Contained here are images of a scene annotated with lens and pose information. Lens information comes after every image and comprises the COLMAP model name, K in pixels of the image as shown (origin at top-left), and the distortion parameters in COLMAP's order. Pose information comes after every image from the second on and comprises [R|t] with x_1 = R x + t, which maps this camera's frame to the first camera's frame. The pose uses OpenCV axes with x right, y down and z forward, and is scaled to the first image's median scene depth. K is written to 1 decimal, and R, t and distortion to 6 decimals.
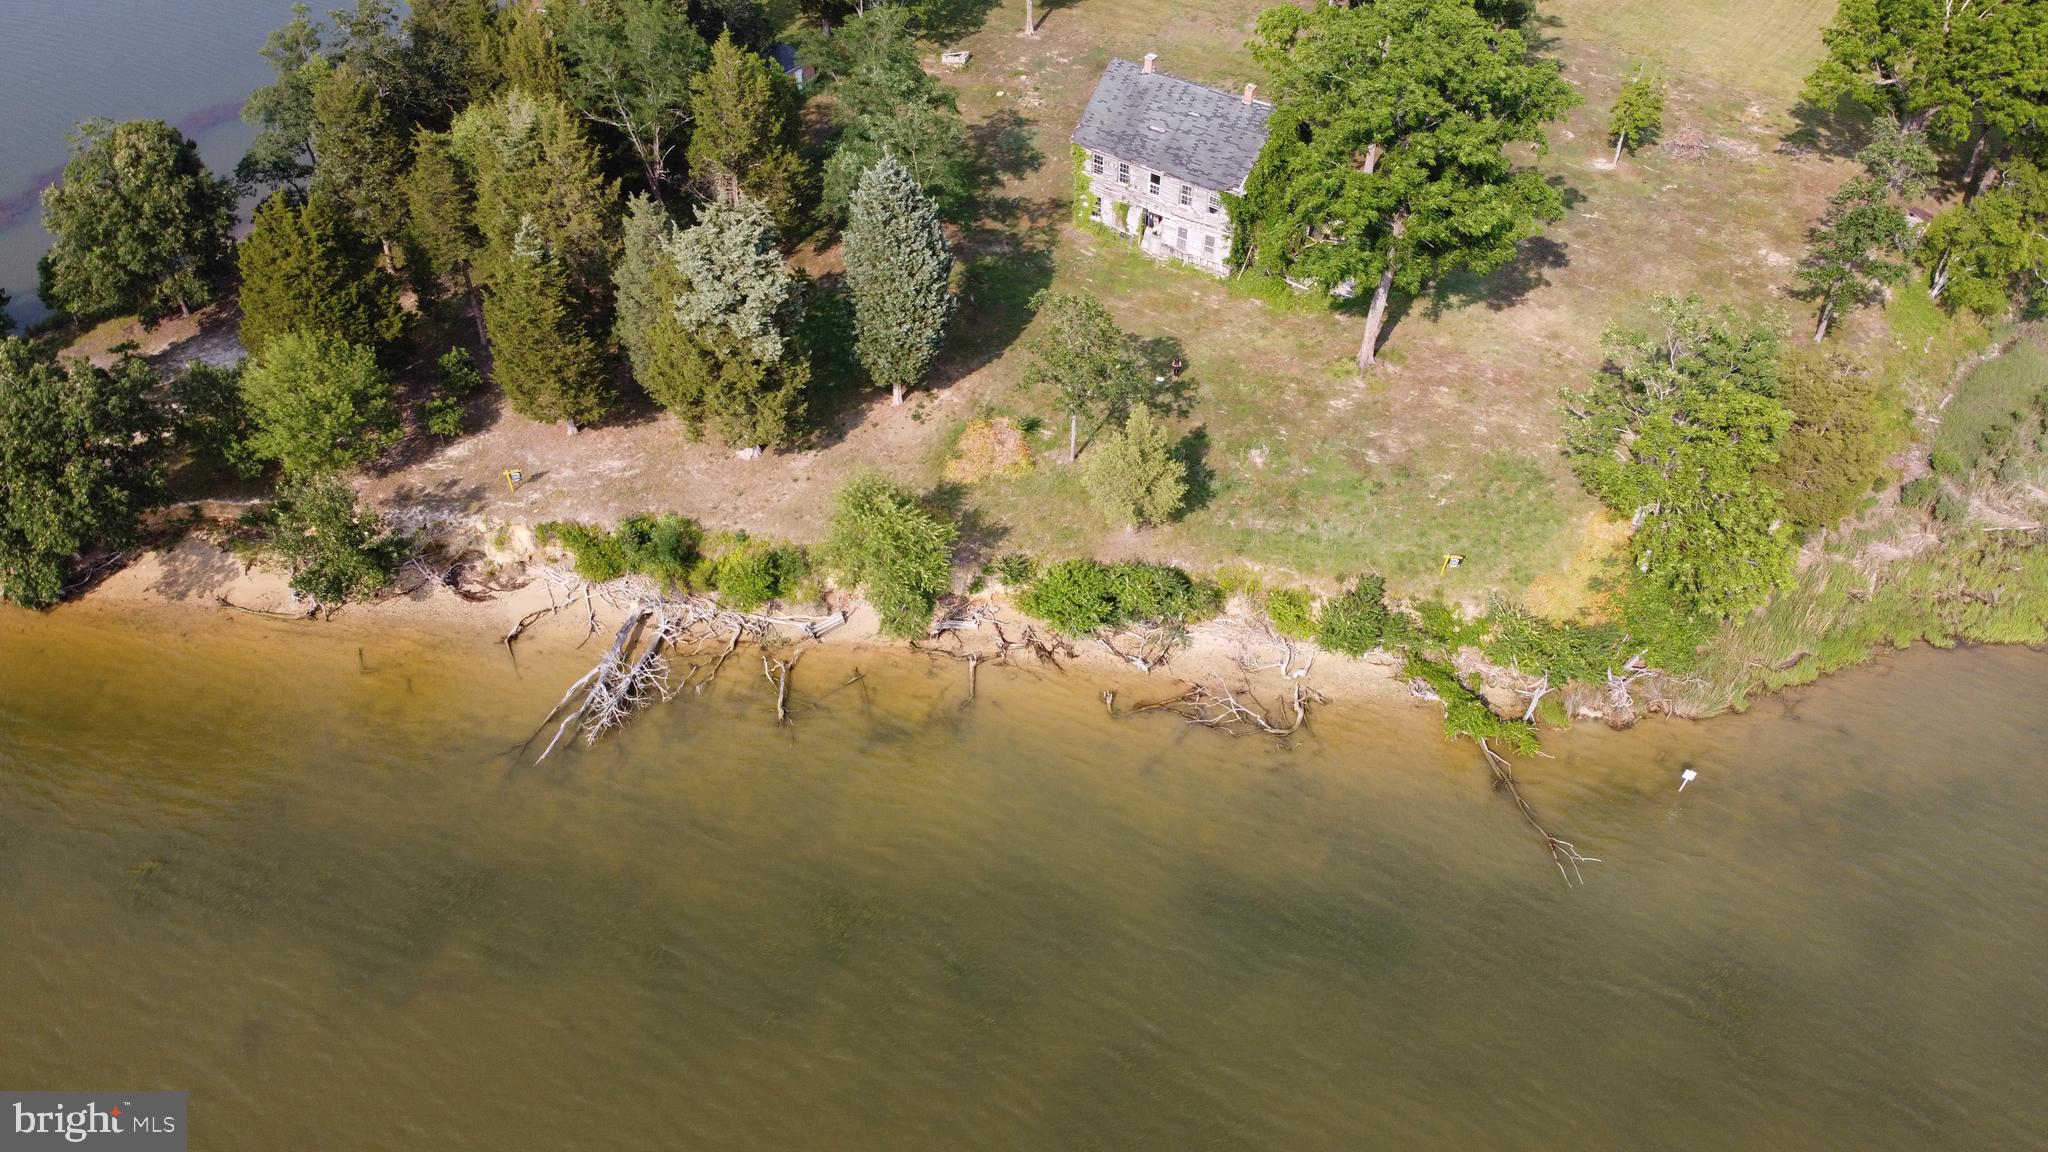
lens RADIAL K [[1500.1, 0, 1029.6], [0, 1500.1, 570.4], [0, 0, 1]] dist [0.147995, -0.292796]
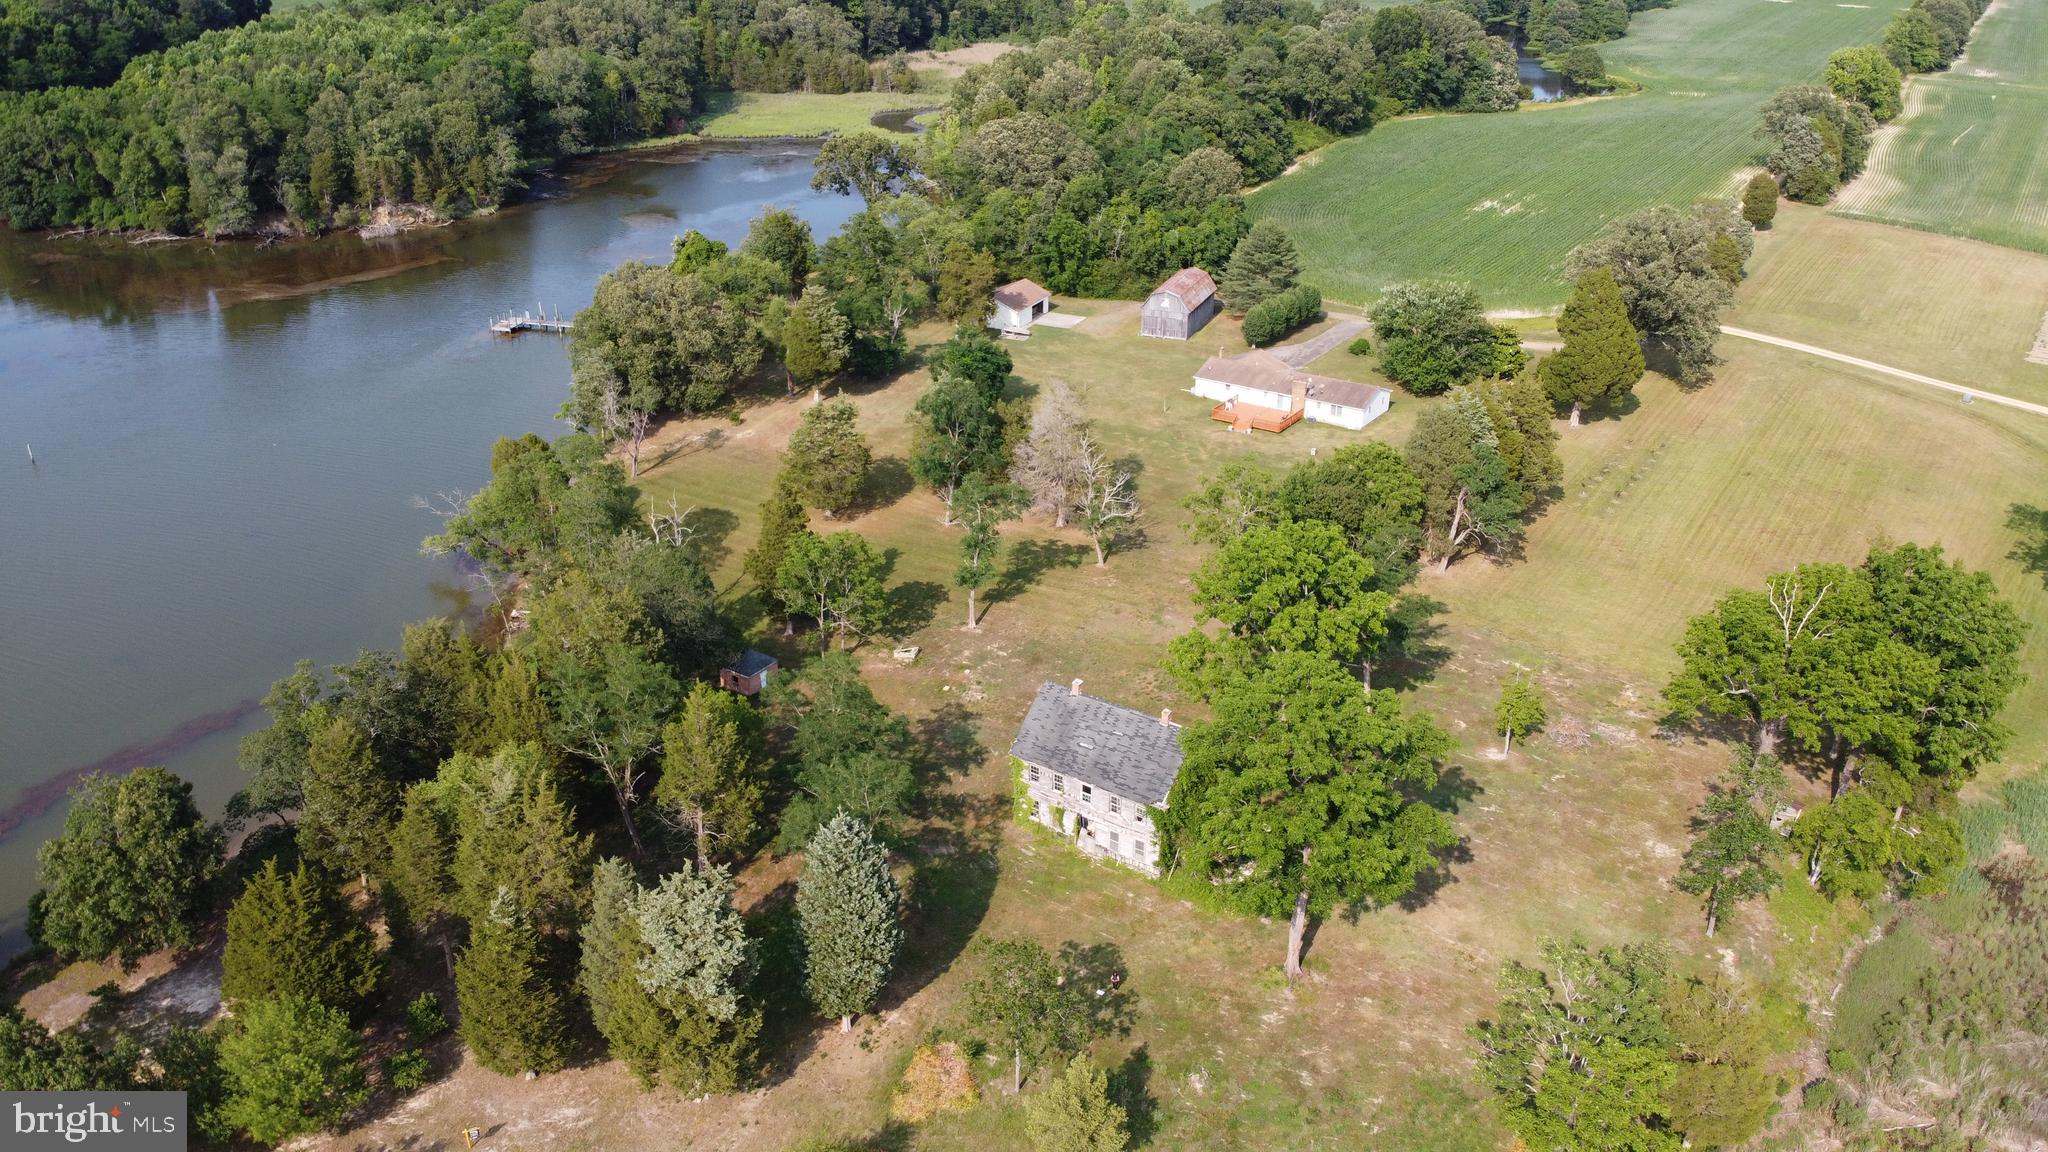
lens RADIAL K [[1508.9, 0, 1030.5], [0, 1508.9, 573.4], [0, 0, 1]] dist [0.110317, -0.221696]
pose [[0.999240, -0.023446, 0.031138, 0.013121], [0.031328, 0.958406, -0.283683, -0.112961], [-0.023192, 0.284443, 0.958412, -0.097592]]
